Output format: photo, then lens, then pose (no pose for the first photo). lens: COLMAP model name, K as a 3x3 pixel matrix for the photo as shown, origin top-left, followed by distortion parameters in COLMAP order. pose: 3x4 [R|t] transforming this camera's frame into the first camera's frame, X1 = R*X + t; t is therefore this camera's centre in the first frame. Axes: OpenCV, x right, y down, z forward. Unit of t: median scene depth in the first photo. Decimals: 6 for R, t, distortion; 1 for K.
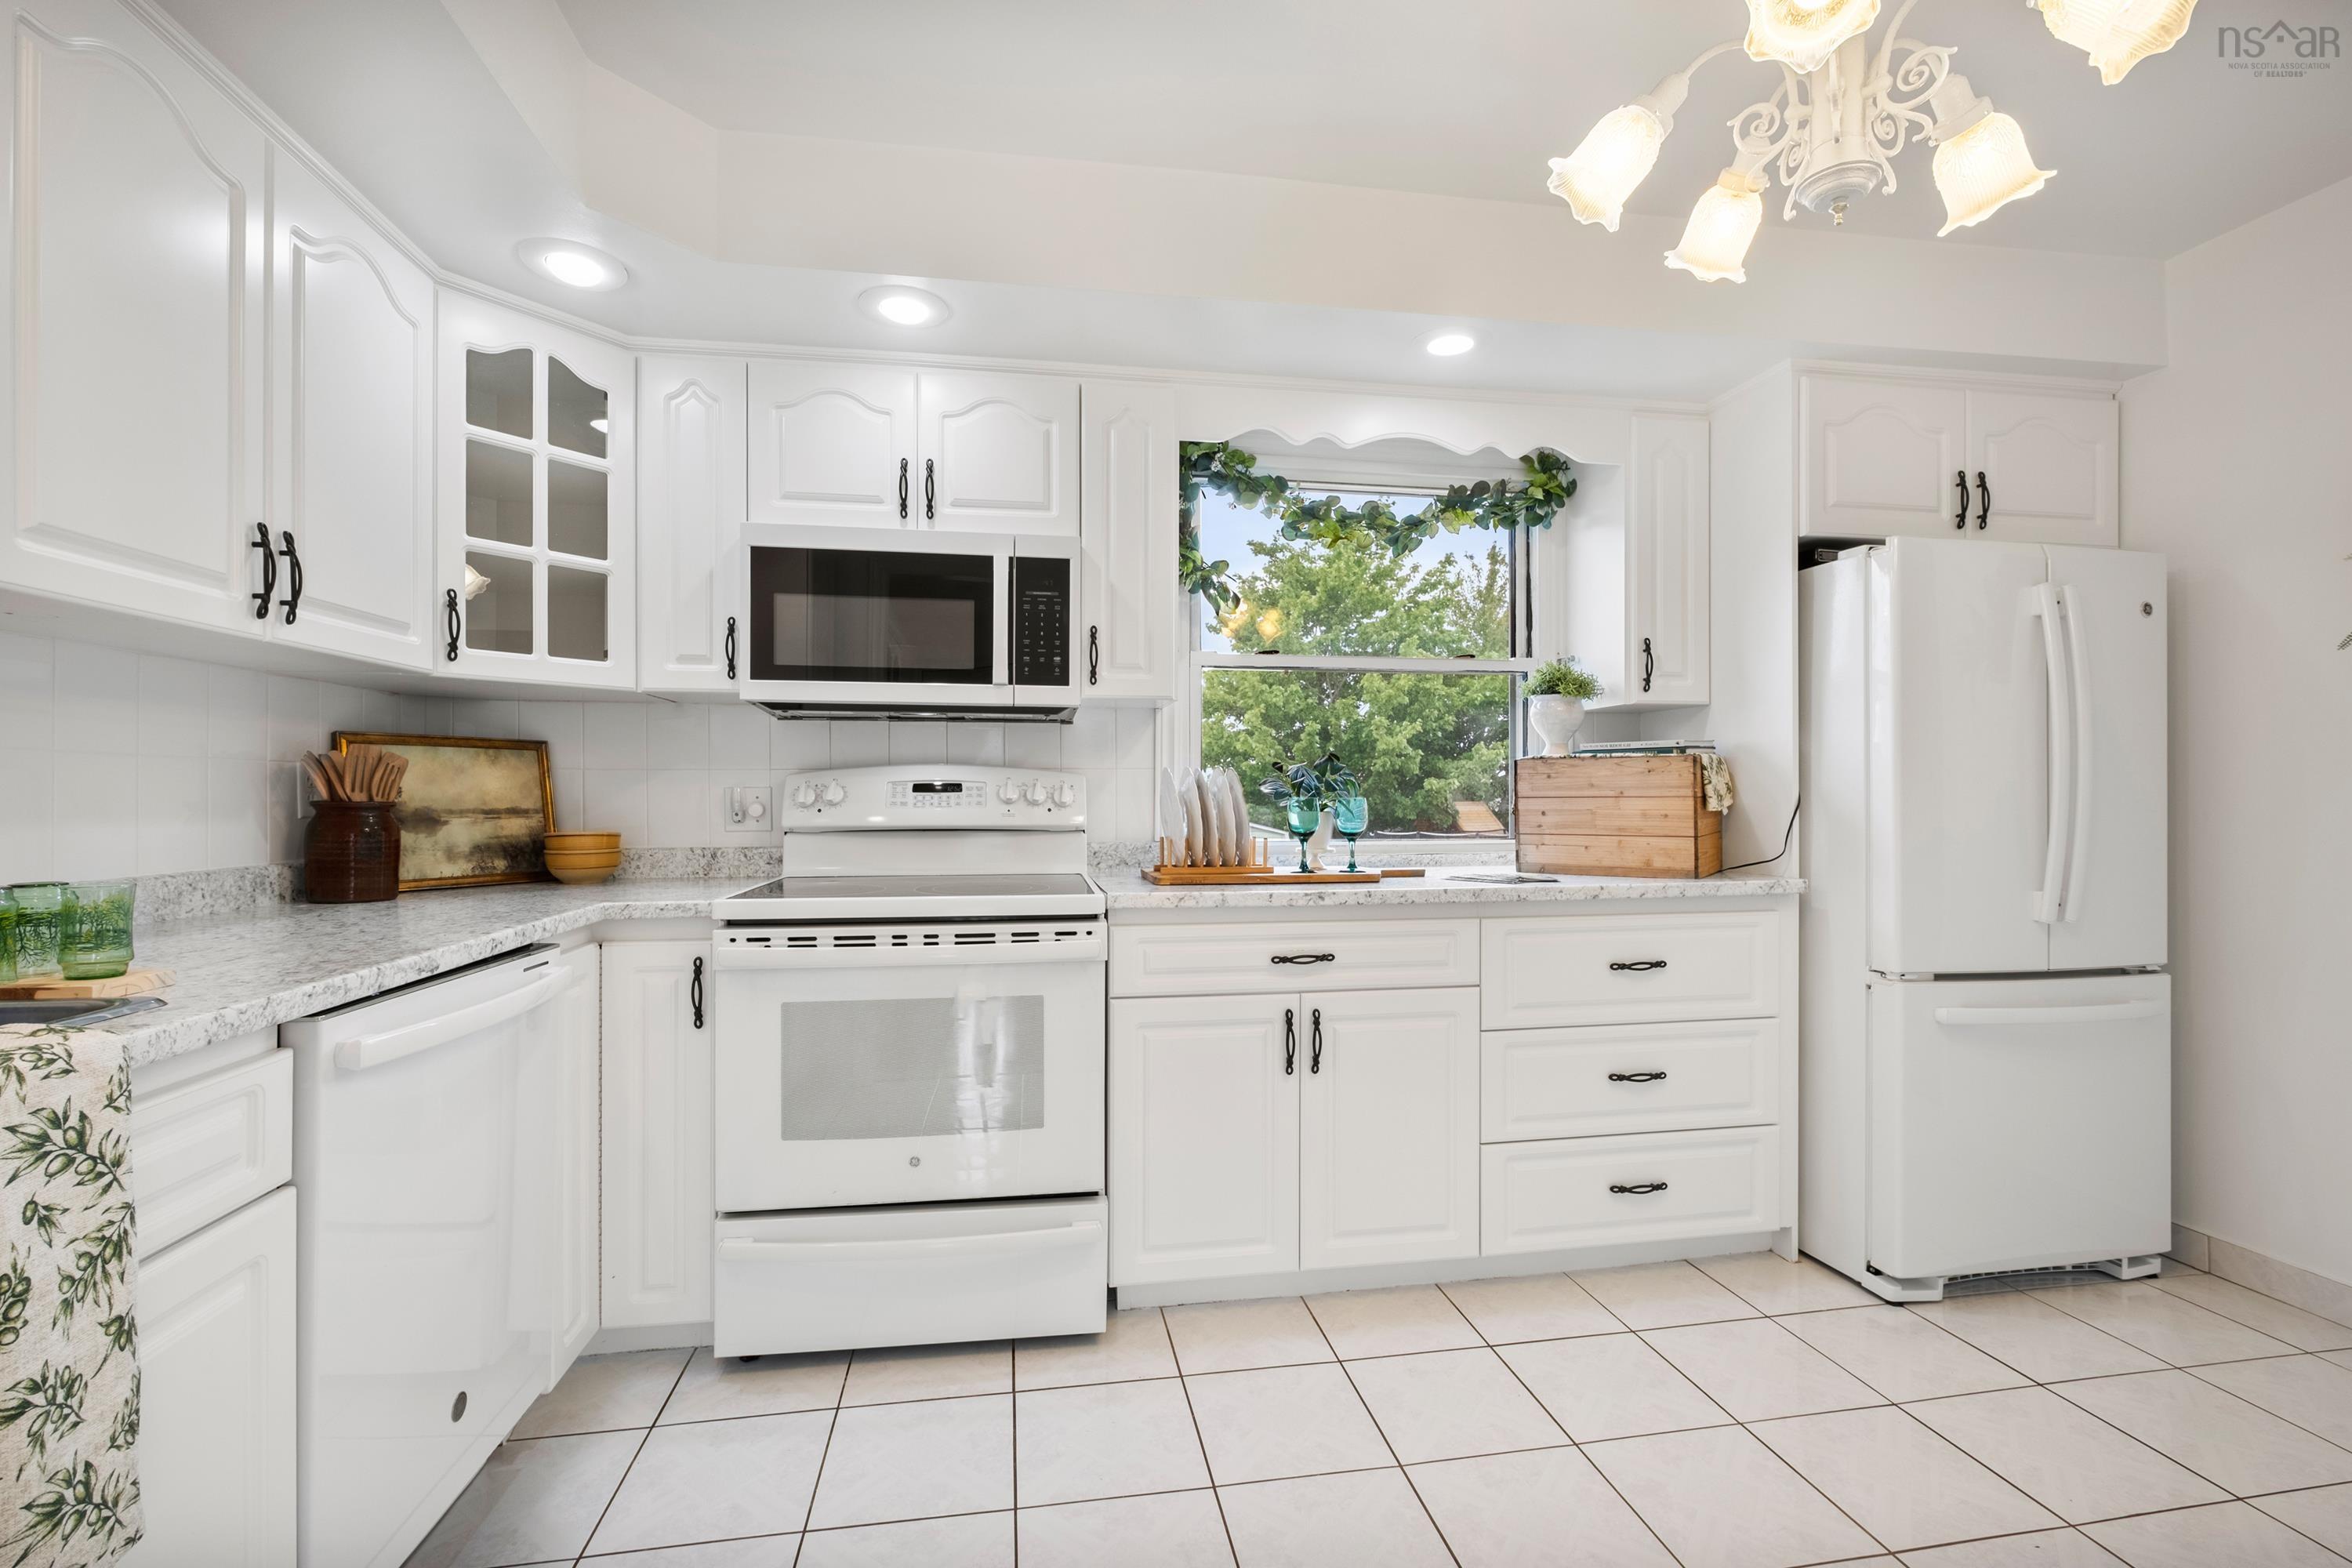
lens RADIAL K [[1024.9, 0, 1183.0], [0, 1024.9, 788.7], [0, 0, 1]] dist [-0.008562, 0.001634]
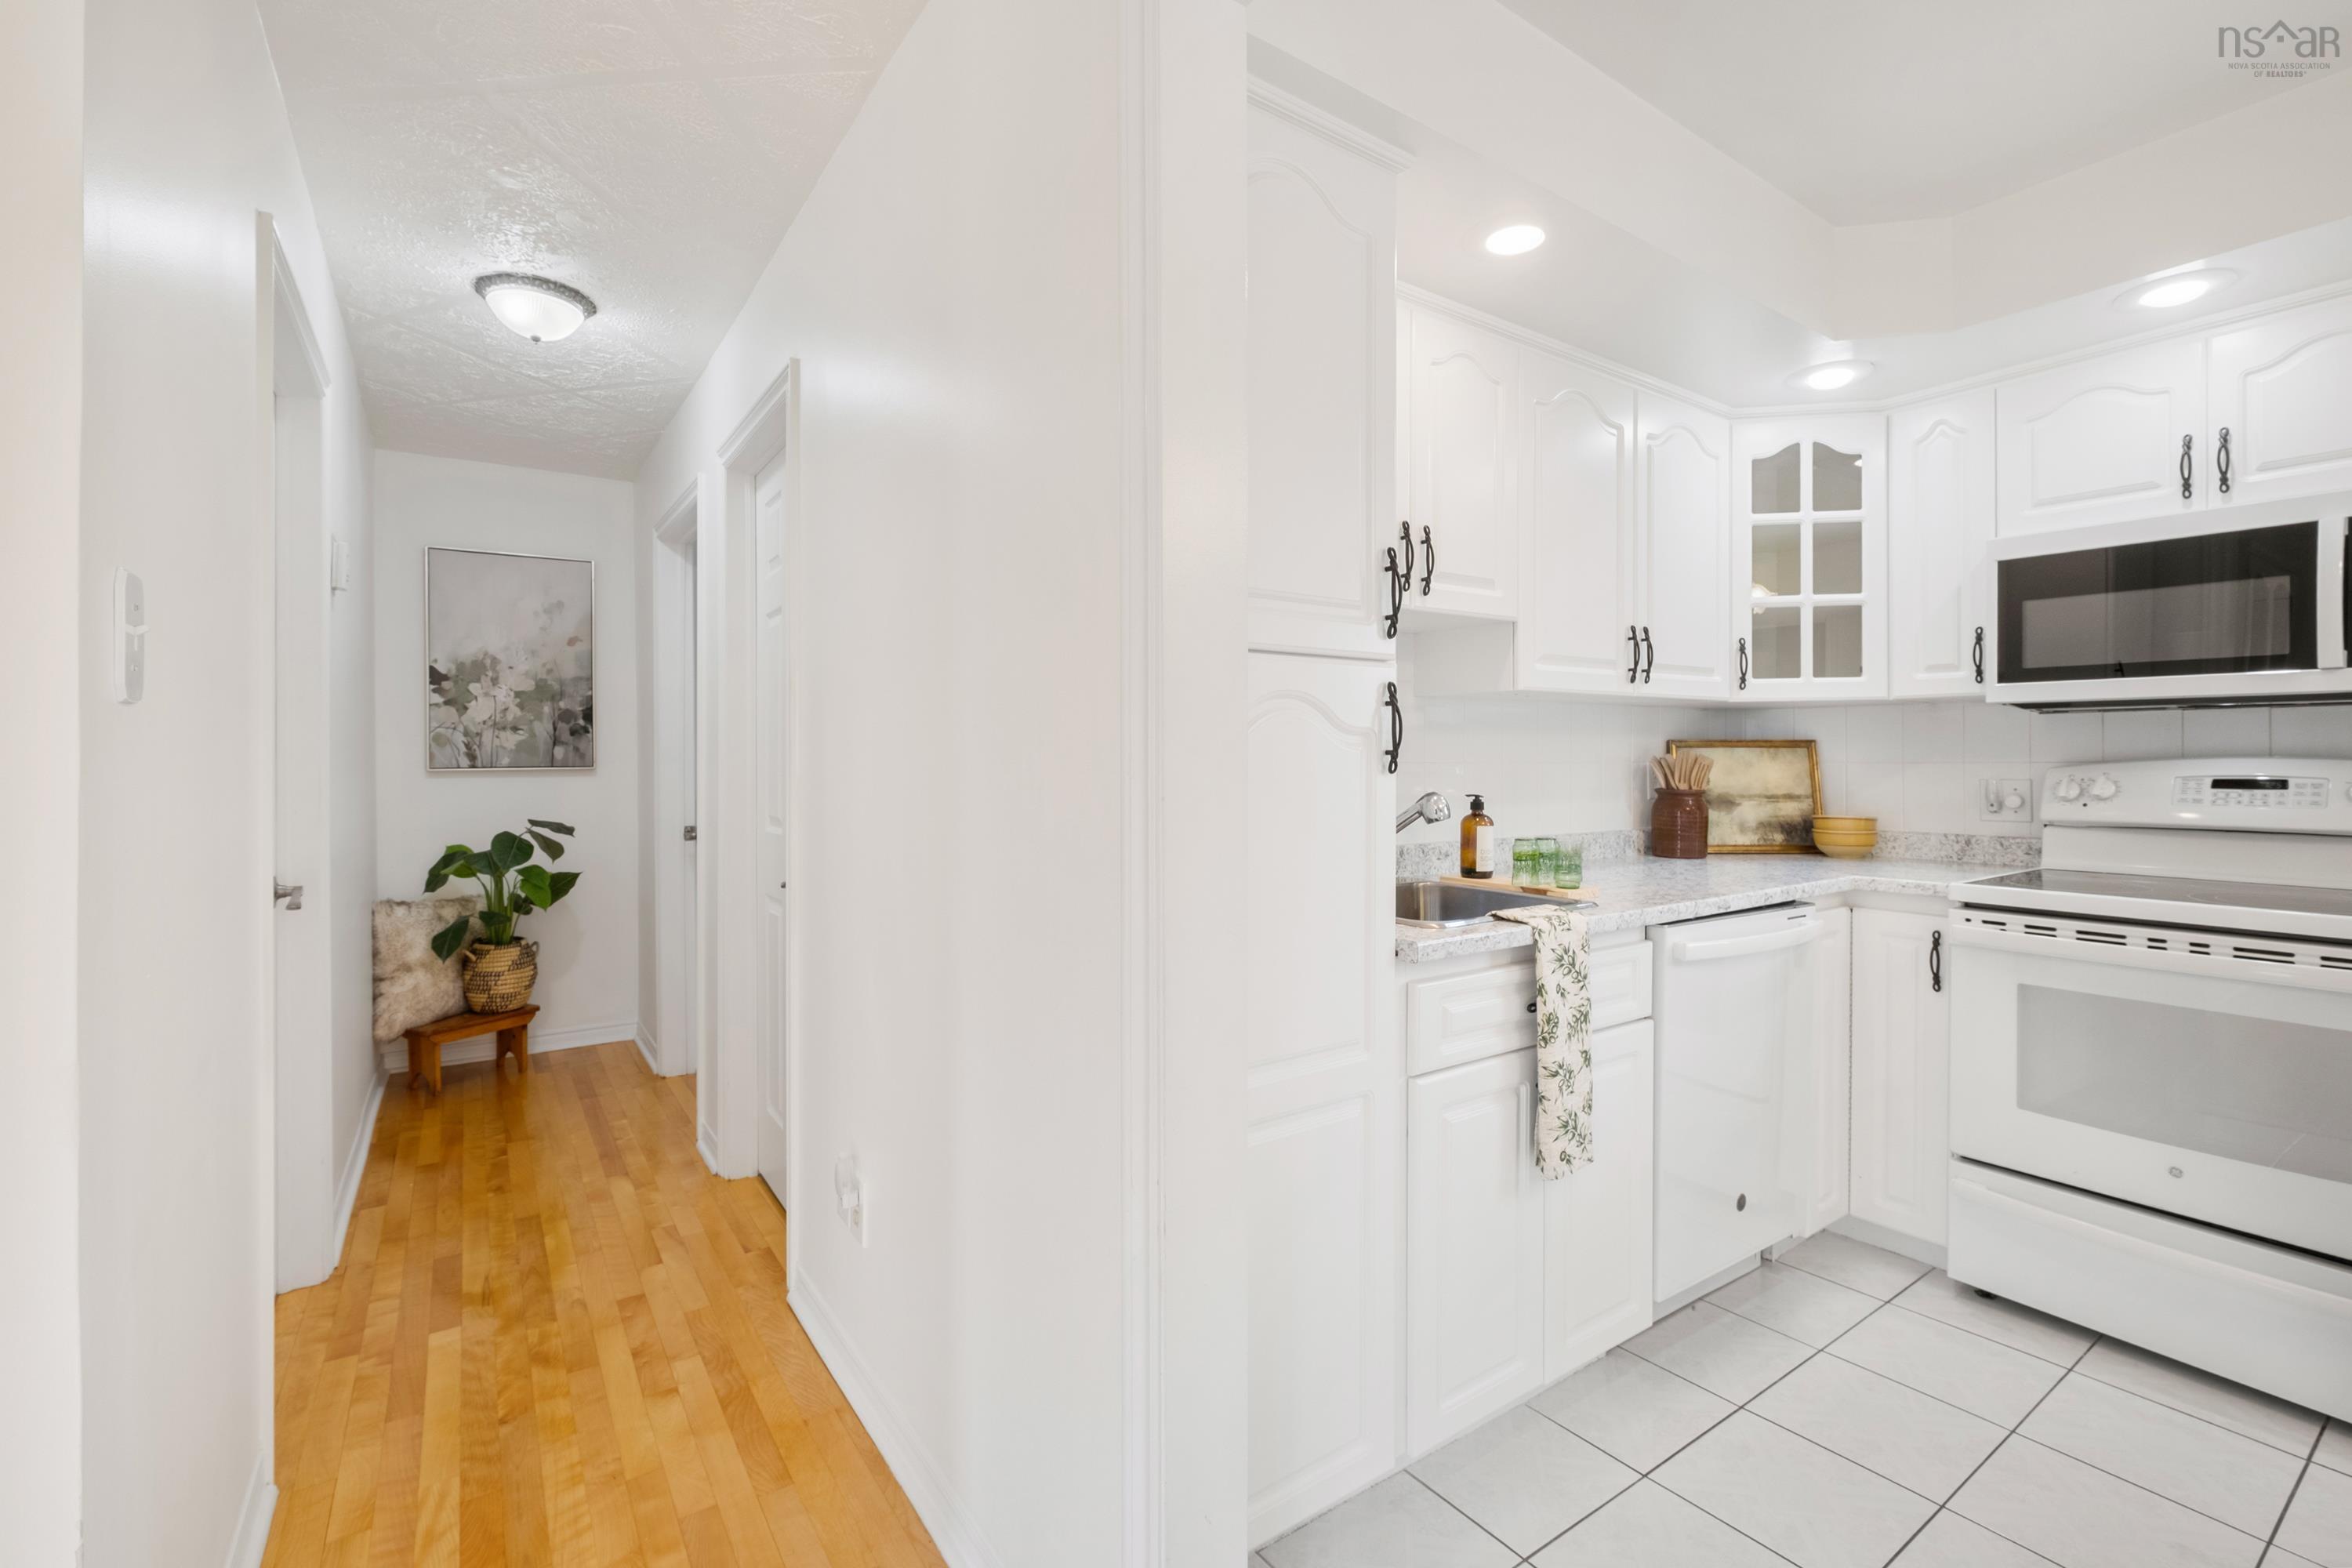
lens RADIAL K [[1024.9, 0, 1181.5], [0, 1024.9, 772.9], [0, 0, 1]] dist [-0.008562, 0.001634]
pose [[0.425309, 0.011350, -0.904977, 0.200210], [0.005929, 0.999865, 0.015326, -0.035973], [0.905029, -0.011884, 0.425184, -0.258019]]
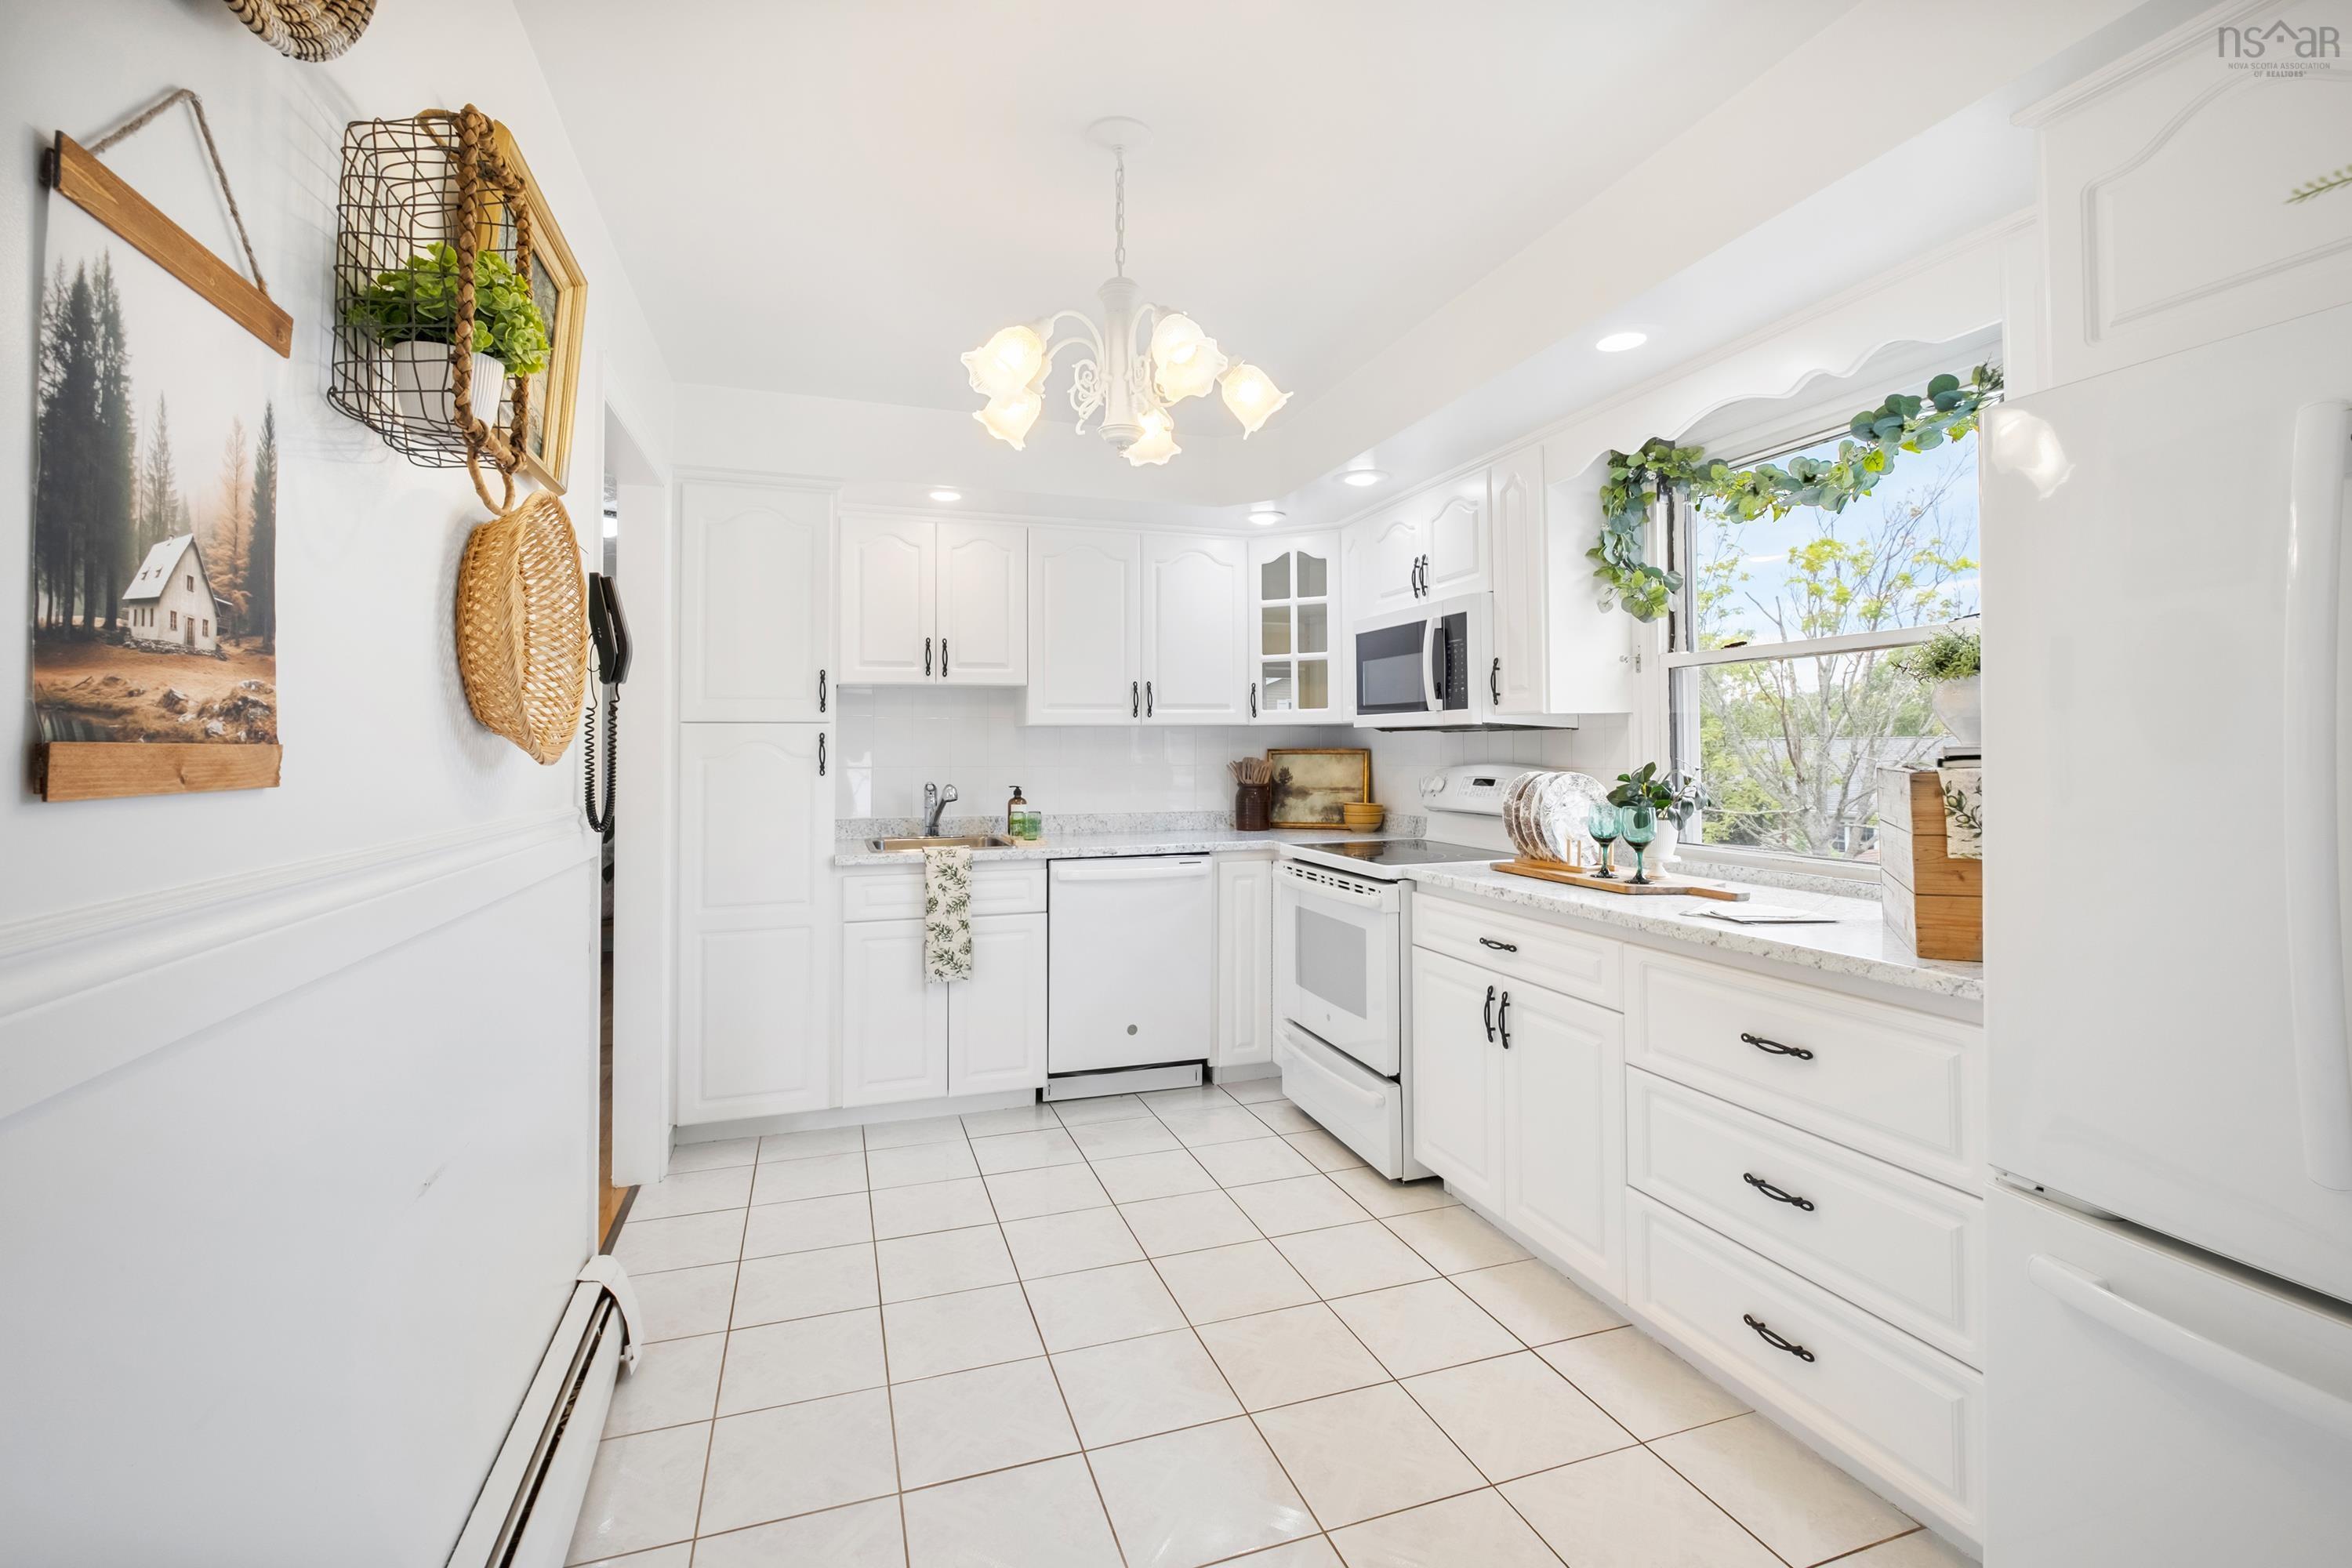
lens RADIAL K [[1024.9, 0, 1200.2], [0, 1024.9, 751.9], [0, 0, 1]] dist [-0.008562, 0.001634]
pose [[0.170086, 0.000715, -0.985429, 1.229528], [0.009563, 0.999951, 0.002376, -0.056993], [0.985383, -0.009828, 0.170071, 0.497519]]
